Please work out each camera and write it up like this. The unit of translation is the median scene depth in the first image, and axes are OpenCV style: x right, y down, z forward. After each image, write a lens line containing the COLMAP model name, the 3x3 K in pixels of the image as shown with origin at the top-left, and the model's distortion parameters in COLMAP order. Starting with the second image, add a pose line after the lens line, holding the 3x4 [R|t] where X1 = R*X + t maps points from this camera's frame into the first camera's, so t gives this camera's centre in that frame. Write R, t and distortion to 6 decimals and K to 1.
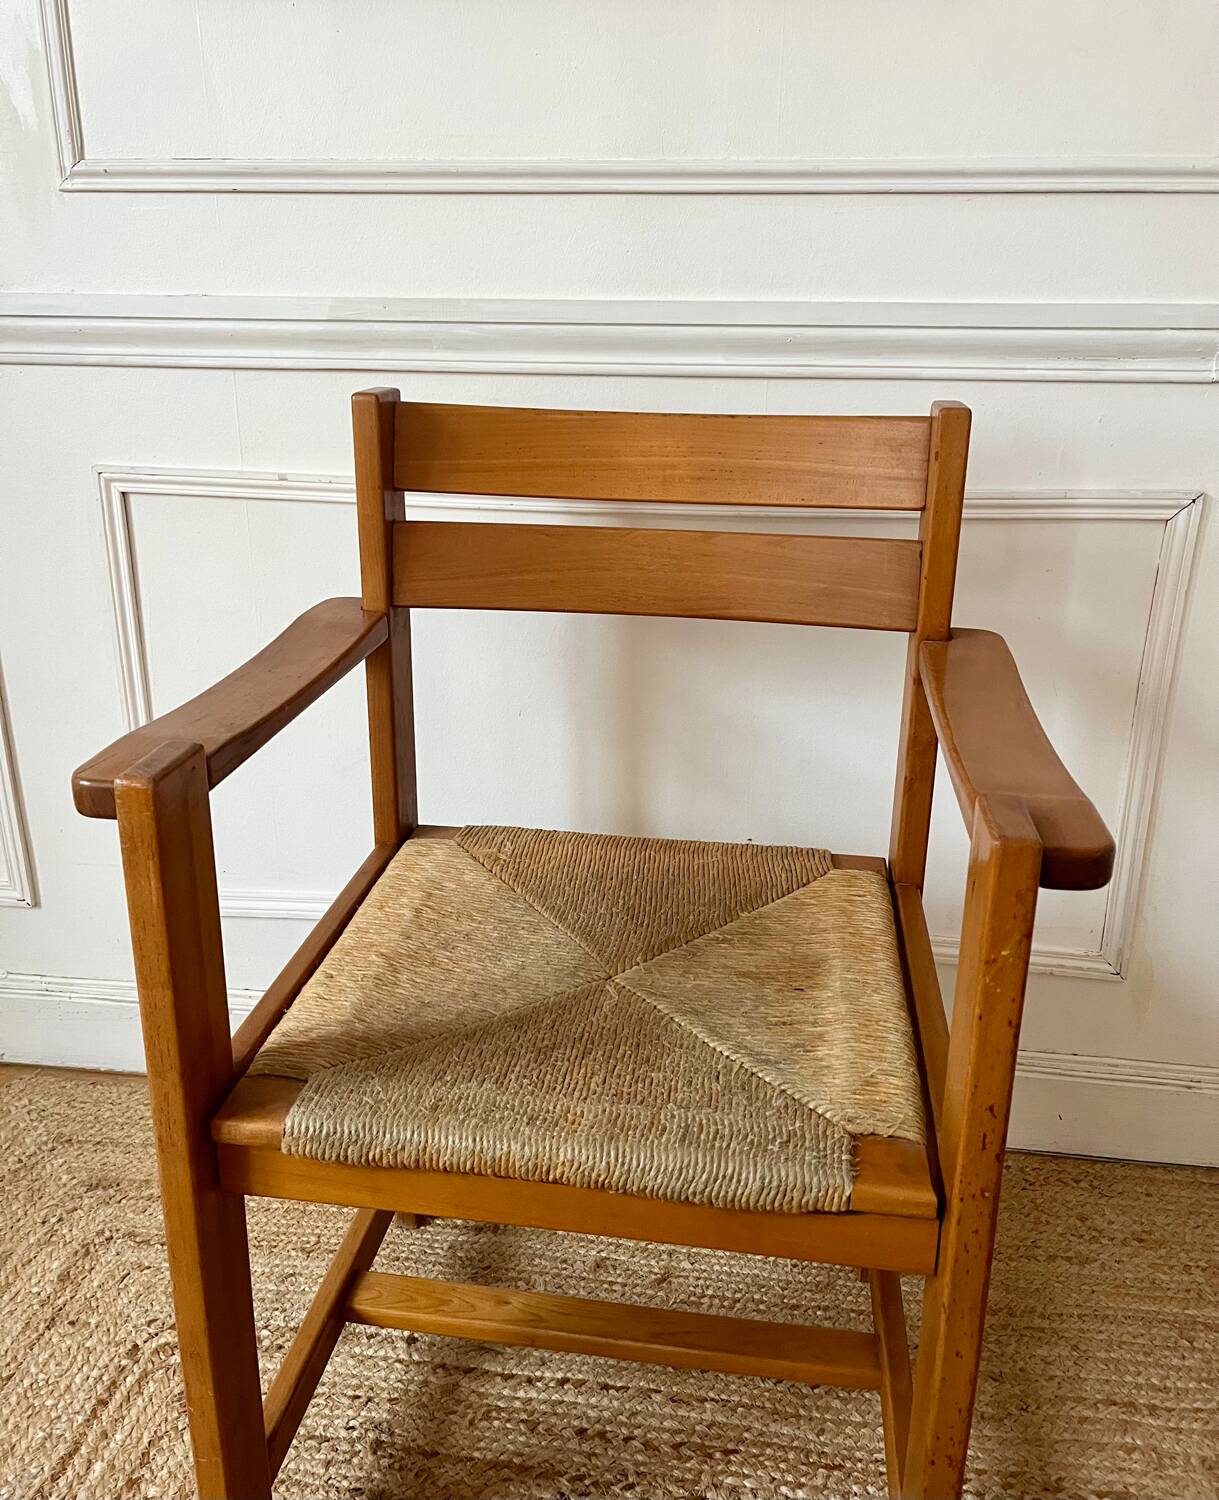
lens RADIAL K [[1237.9, 0, 616.6], [0, 1237.9, 683.1], [0, 0, 1]] dist [0.059754, -0.091874]
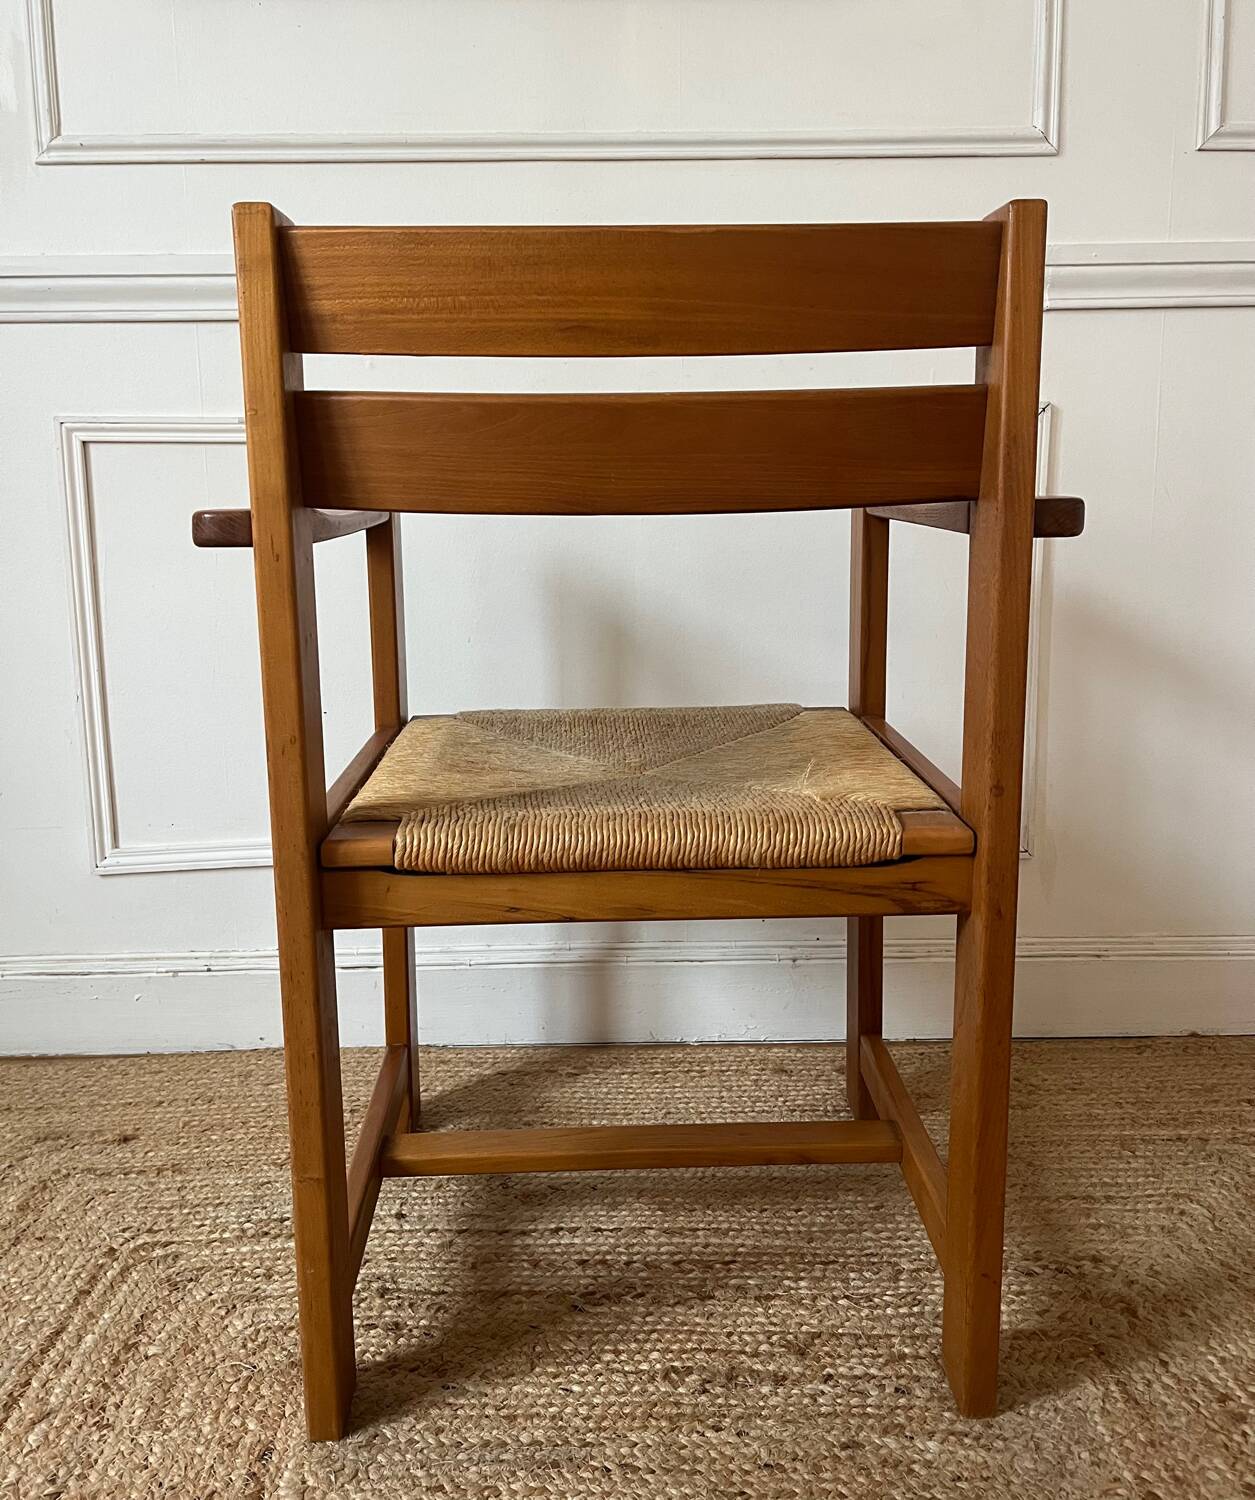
lens RADIAL K [[1262.1, 0, 620.0], [0, 1262.1, 671.8], [0, 0, 1]] dist [0.056989, -0.081135]
pose [[0.990557, -0.040289, 0.131052, -0.109938], [0.061361, 0.985050, -0.160968, 0.282768], [-0.122607, 0.167490, 0.978220, -0.094660]]
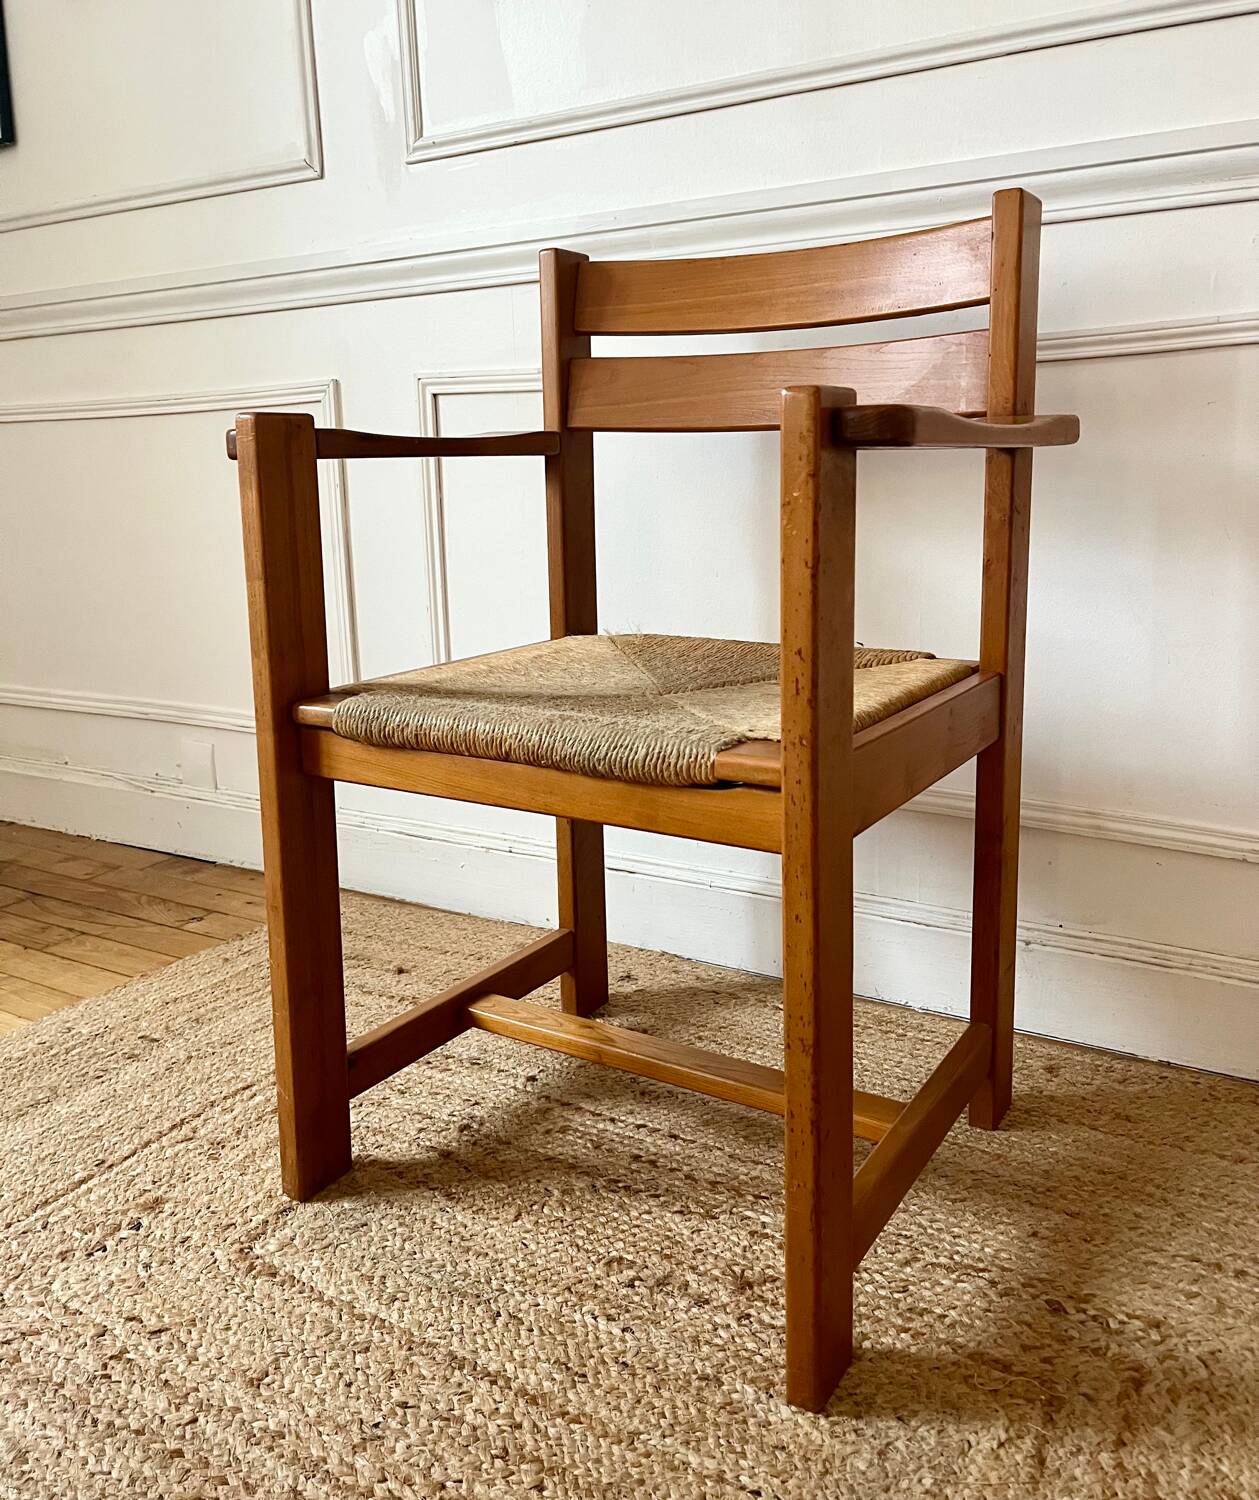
lens RADIAL K [[1262.1, 0, 642.8], [0, 1262.1, 665.0], [0, 0, 1]] dist [0.056989, -0.081135]
pose [[0.915918, 0.038598, -0.399505, 0.379835], [-0.099537, 0.986115, -0.132929, 0.314993], [0.388827, 0.161517, 0.907042, -0.050302]]
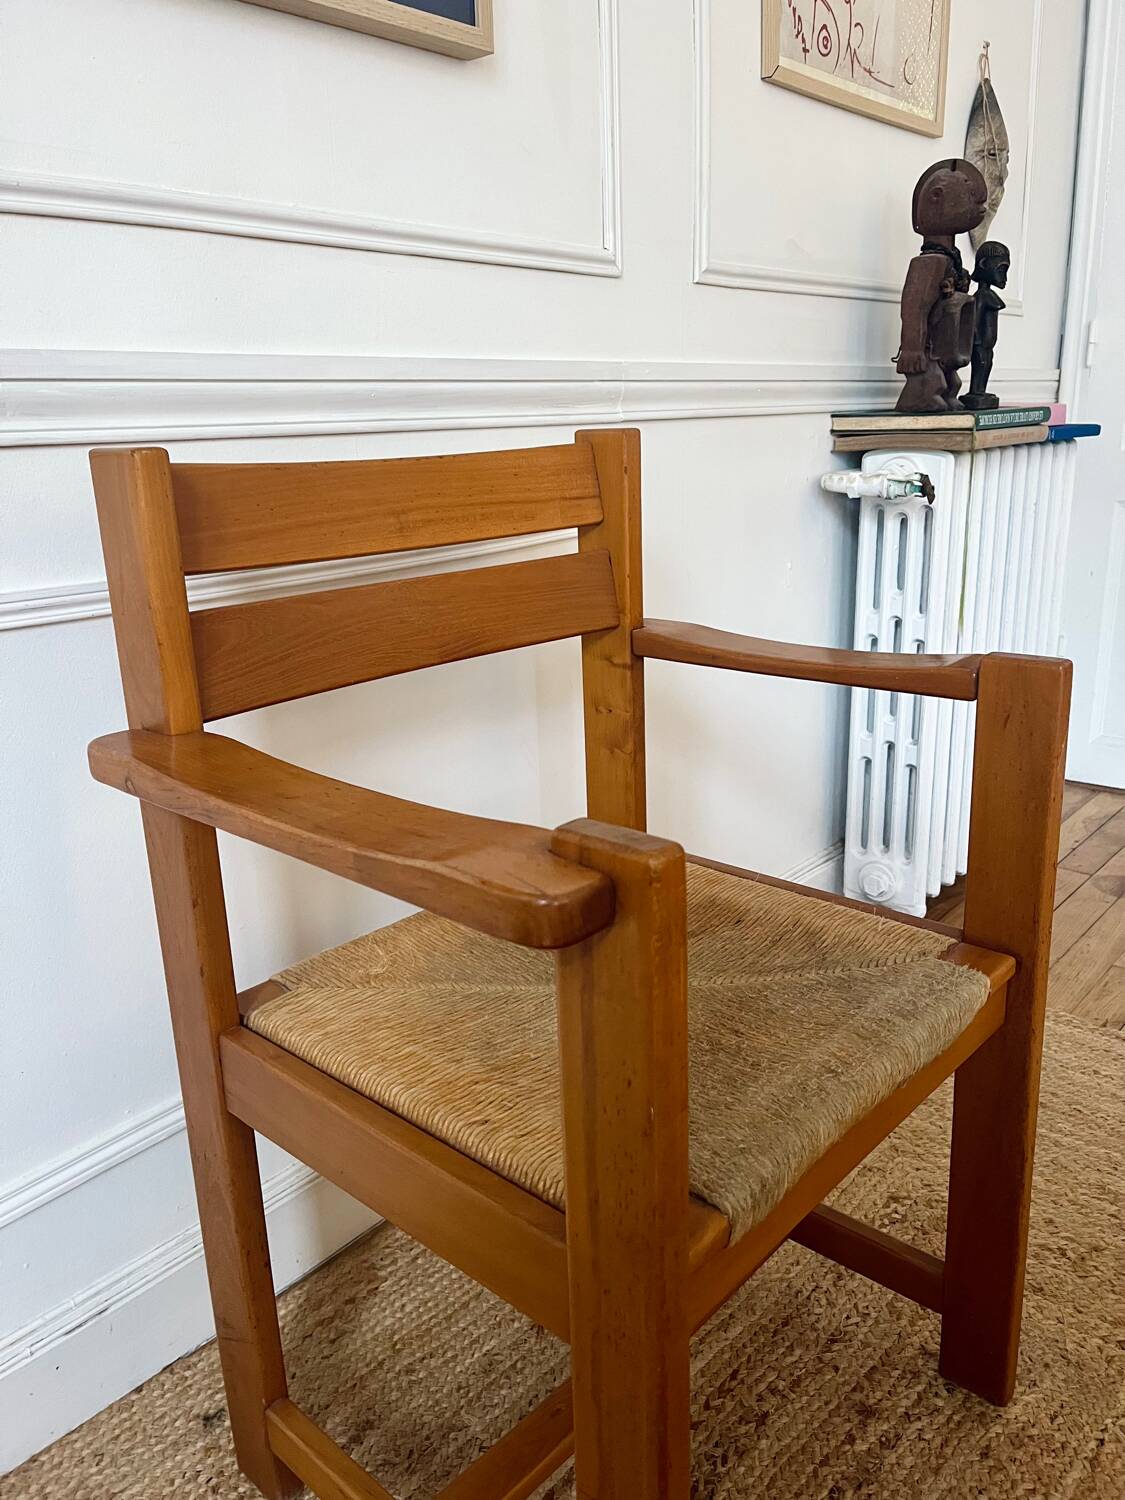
lens RADIAL K [[1140.6, 0, 575.0], [0, 1140.6, 749.0], [0, 0, 1]] dist [0.063399, -0.087345]
pose [[0.554189, -0.255347, 0.792258, -0.613701], [0.299041, 0.949319, 0.096787, -0.044017], [-0.776820, 0.183279, 0.602462, 0.375596]]
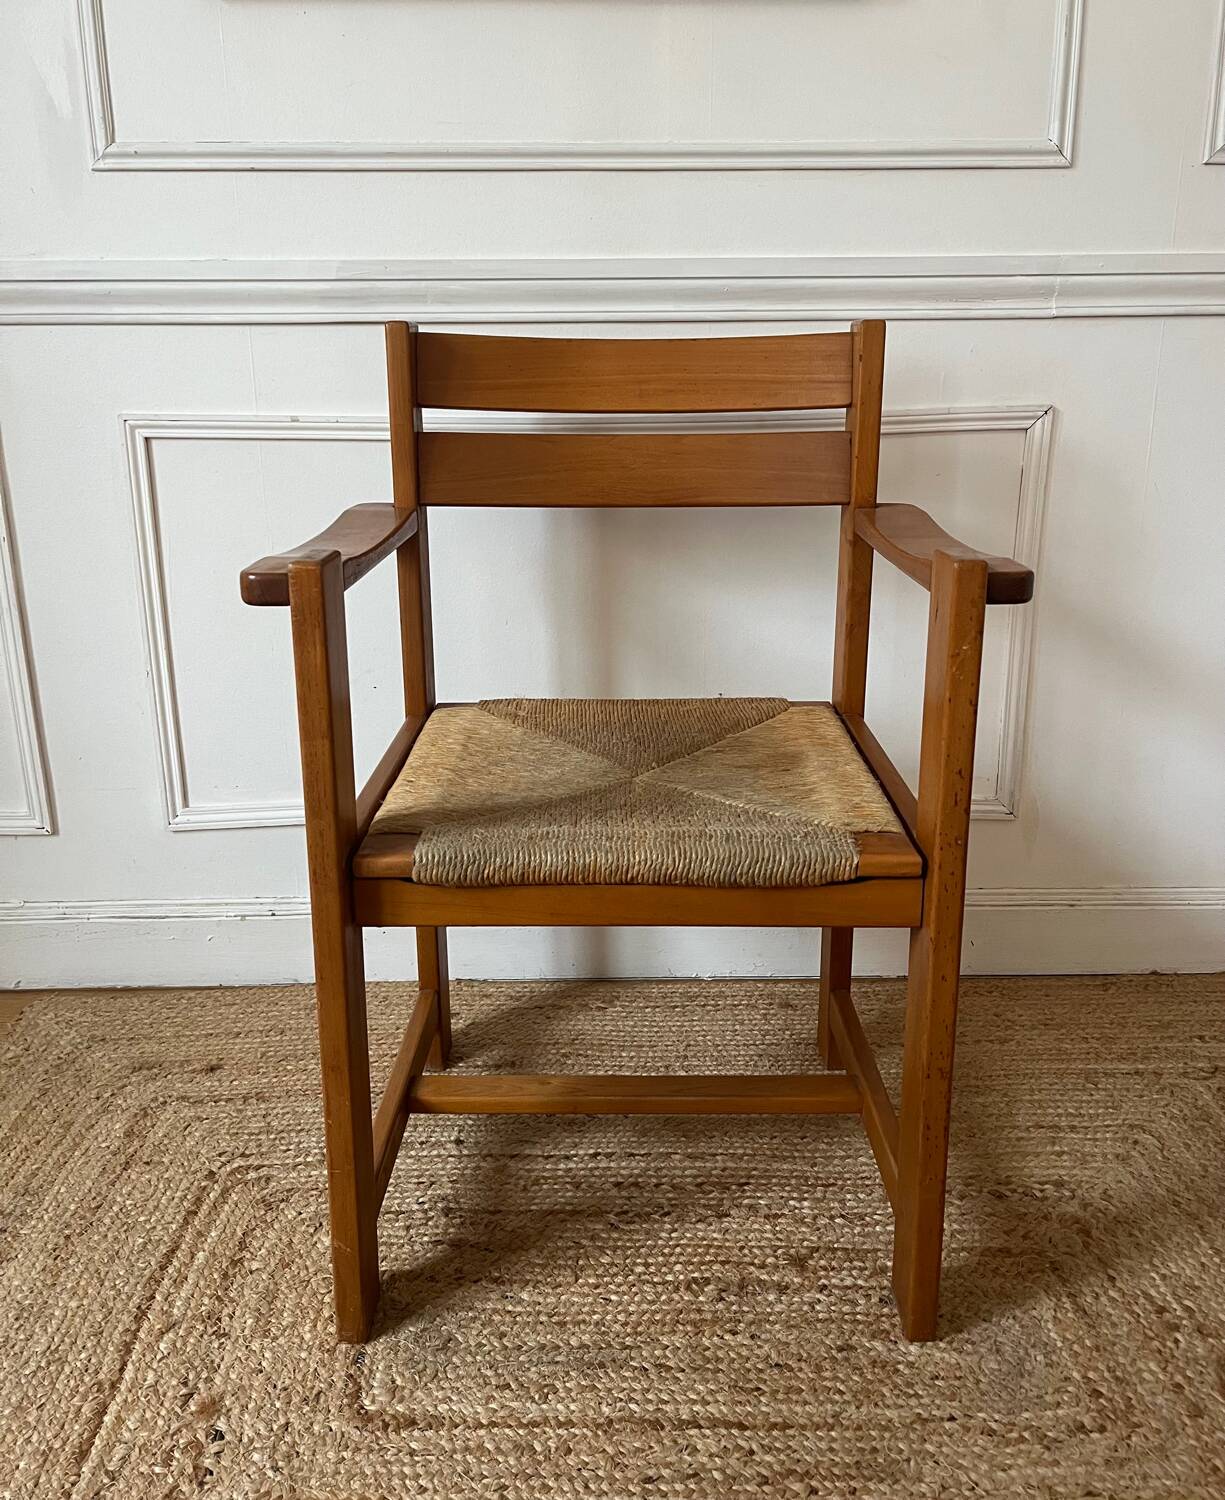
lens RADIAL K [[1236.8, 0, 630.6], [0, 1236.8, 690.9], [0, 0, 1]] dist [0.051444, -0.064306]
pose [[0.989934, -0.050738, 0.132122, -0.143120], [0.057255, 0.997299, -0.045998, 0.178803], [-0.129432, 0.053100, 0.990166, -0.190005]]
